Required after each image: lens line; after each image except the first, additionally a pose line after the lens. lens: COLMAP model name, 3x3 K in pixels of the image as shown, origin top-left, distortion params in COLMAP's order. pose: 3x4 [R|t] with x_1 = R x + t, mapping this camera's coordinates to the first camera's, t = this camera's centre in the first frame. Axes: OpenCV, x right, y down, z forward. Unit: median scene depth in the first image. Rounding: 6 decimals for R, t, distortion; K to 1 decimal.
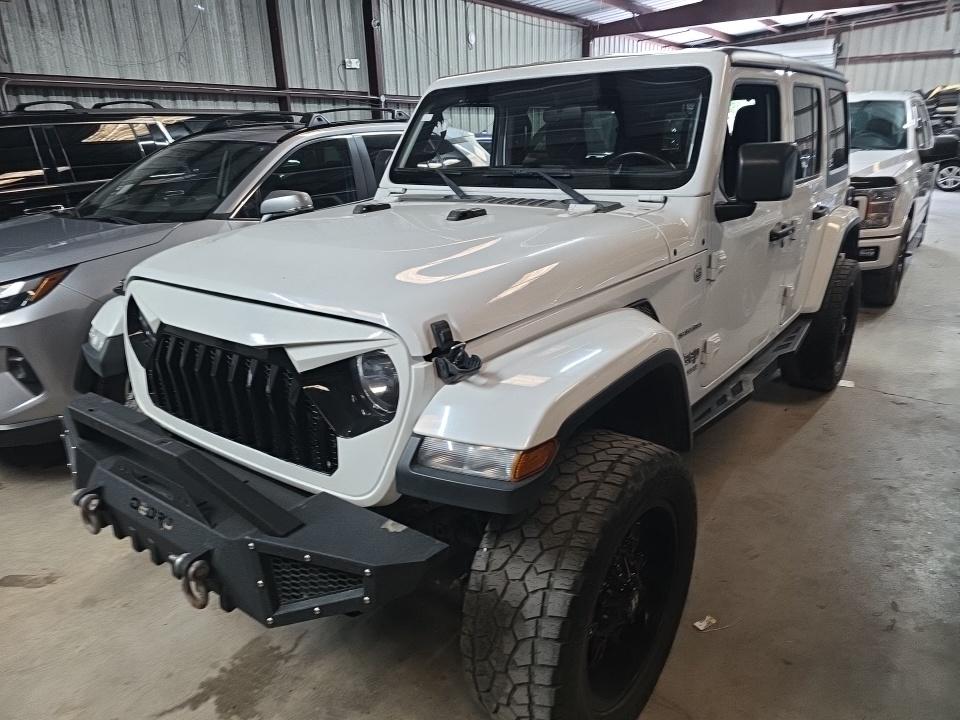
lens RADIAL K [[649.7, 0, 475.3], [0, 649.7, 356.1], [0, 0, 1]] dist [0.028527, -0.033420]
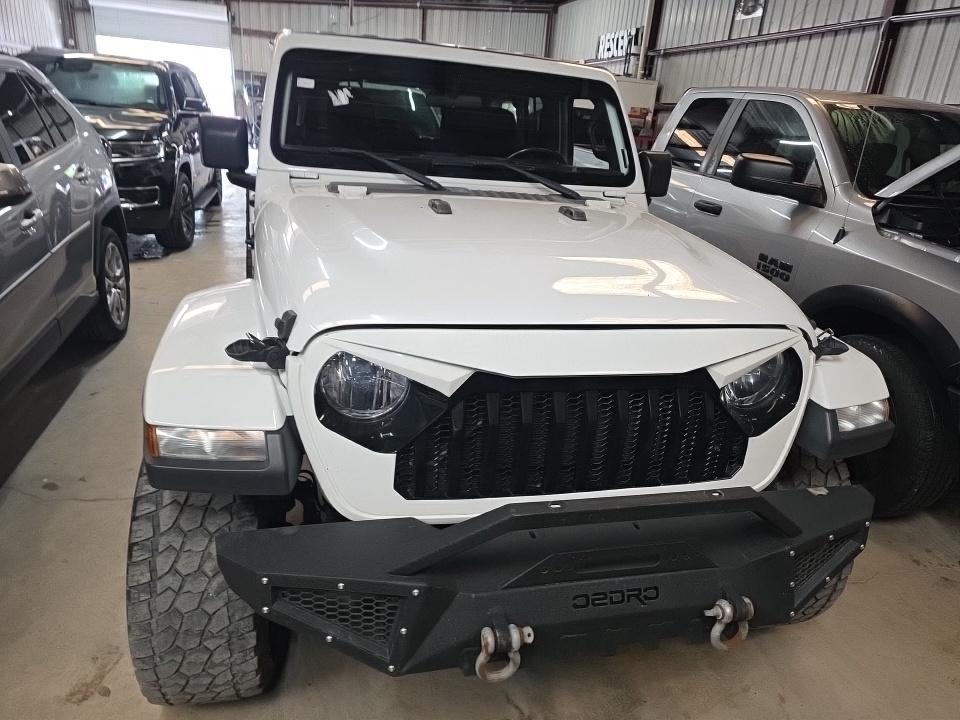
lens RADIAL K [[645.0, 0, 480.0], [0, 645.0, 360.0], [0, 0, 1]] dist [0.026075, -0.025937]
pose [[0.638372, -0.206167, 0.741604, -0.770090], [0.159080, 0.977999, 0.134949, -0.132174], [-0.753110, 0.031827, 0.657125, 0.393336]]
